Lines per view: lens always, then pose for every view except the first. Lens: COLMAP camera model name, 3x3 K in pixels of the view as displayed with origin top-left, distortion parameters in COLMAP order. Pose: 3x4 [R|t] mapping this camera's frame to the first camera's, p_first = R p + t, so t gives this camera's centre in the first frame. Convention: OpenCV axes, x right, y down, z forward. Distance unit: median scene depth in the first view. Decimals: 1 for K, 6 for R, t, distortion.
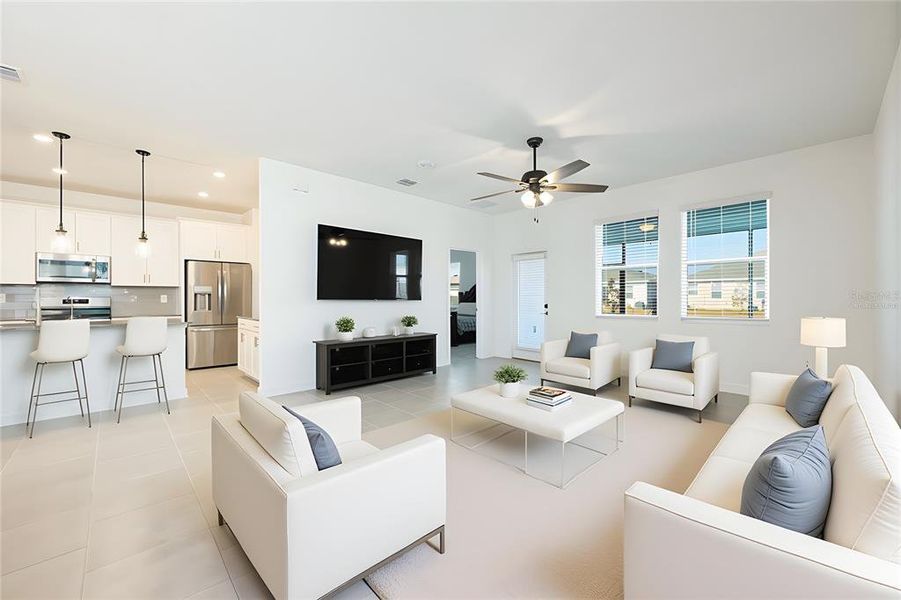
lens RADIAL K [[351.2, 0, 452.3], [0, 351.2, 293.5], [0, 0, 1]] dist [-0.018212, 0.001093]
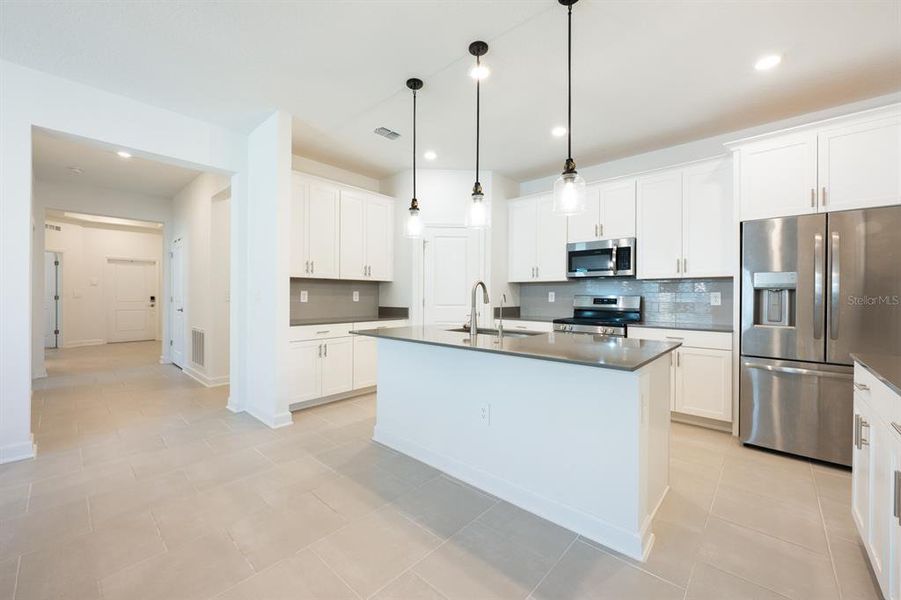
lens RADIAL K [[351.2, 0, 451.4], [0, 351.2, 296.2], [0, 0, 1]] dist [-0.018212, 0.001093]
pose [[0.070912, 0.004558, -0.997472, -0.317963], [0.007100, 0.999962, 0.005075, 0.004918], [0.997457, -0.007442, 0.070877, 0.590215]]
